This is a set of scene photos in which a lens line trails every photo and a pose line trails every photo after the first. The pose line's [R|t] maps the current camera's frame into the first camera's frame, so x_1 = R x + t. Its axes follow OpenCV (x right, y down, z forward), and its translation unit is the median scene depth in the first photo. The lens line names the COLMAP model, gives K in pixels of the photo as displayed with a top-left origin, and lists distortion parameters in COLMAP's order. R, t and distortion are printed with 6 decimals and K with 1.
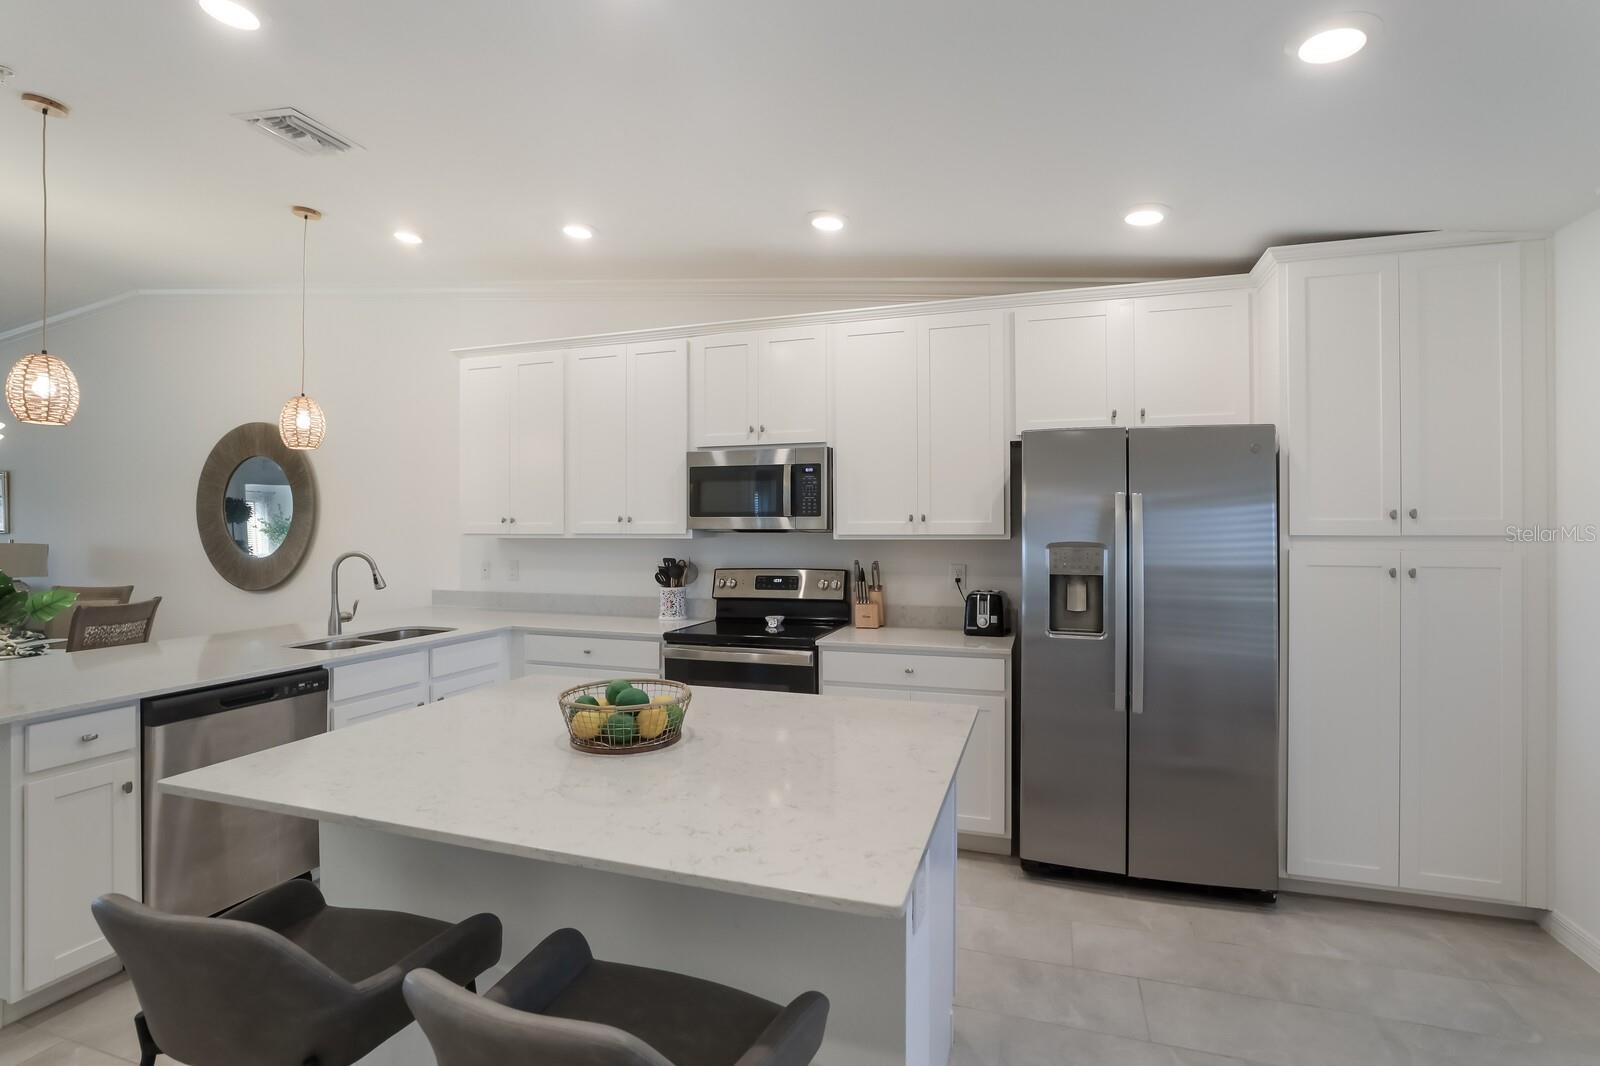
lens RADIAL K [[741.9, 0, 807.9], [0, 741.9, 527.5], [0, 0, 1]] dist [-0.032867, 0.011999]
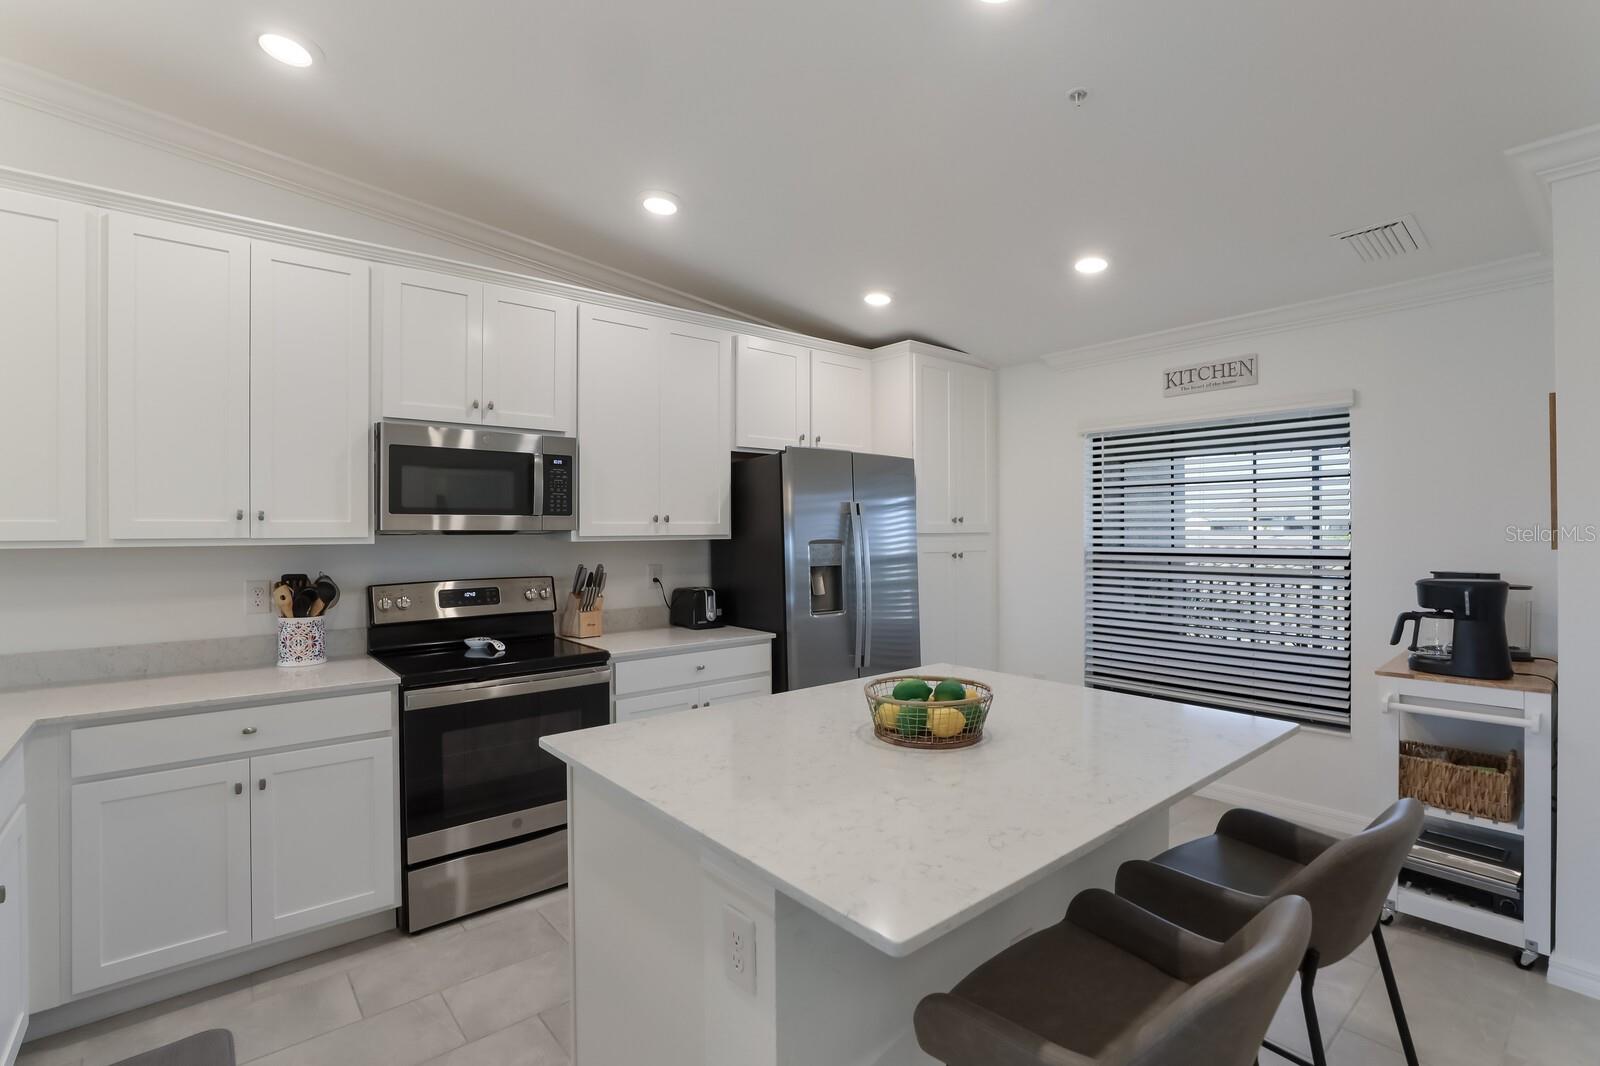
lens RADIAL K [[741.9, 0, 807.9], [0, 741.9, 527.5], [0, 0, 1]] dist [-0.032867, 0.011999]
pose [[0.525923, 0.001195, 0.850532, -0.555587], [0.001441, 0.999996, -0.002297, 0.001536], [-0.850531, 0.002434, 0.525919, 0.281307]]
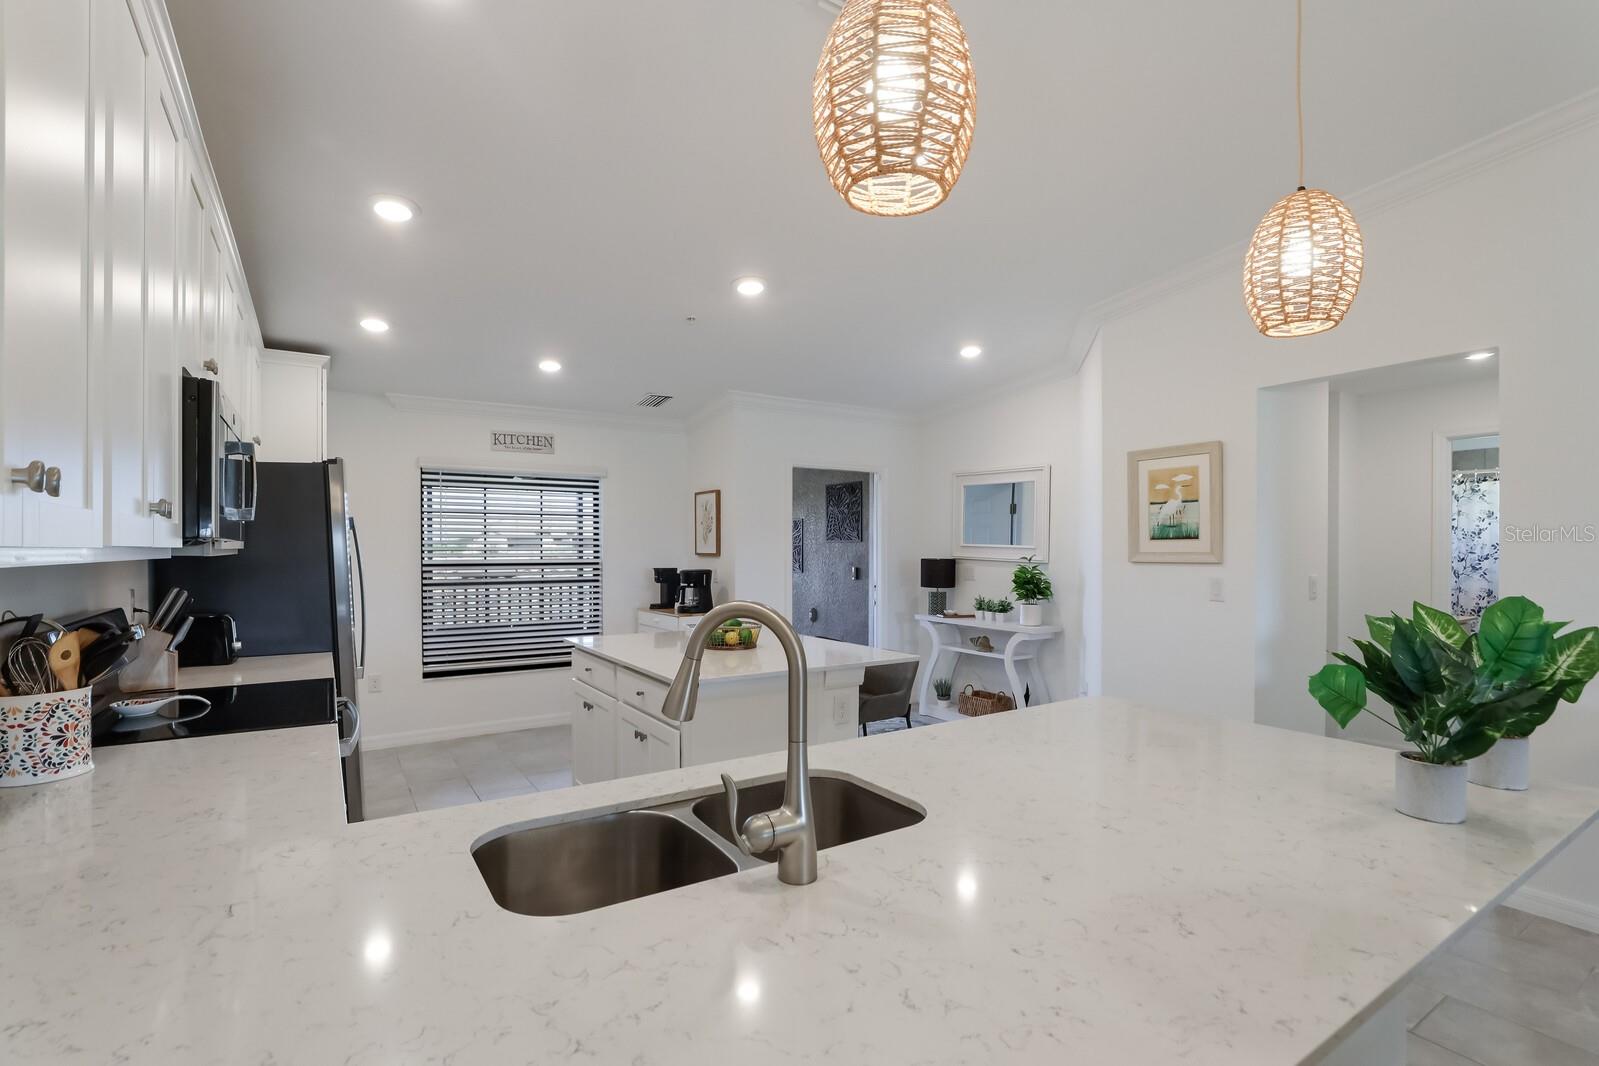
lens RADIAL K [[741.0, 0, 801.9], [0, 741.0, 552.9], [0, 0, 1]] dist [-0.023904, 0.000246]
pose [[-0.780209, -0.003010, 0.625511, -0.773919], [-0.001759, 0.999995, 0.002617, 0.010497], [-0.625516, 0.000941, -0.780211, 1.143491]]
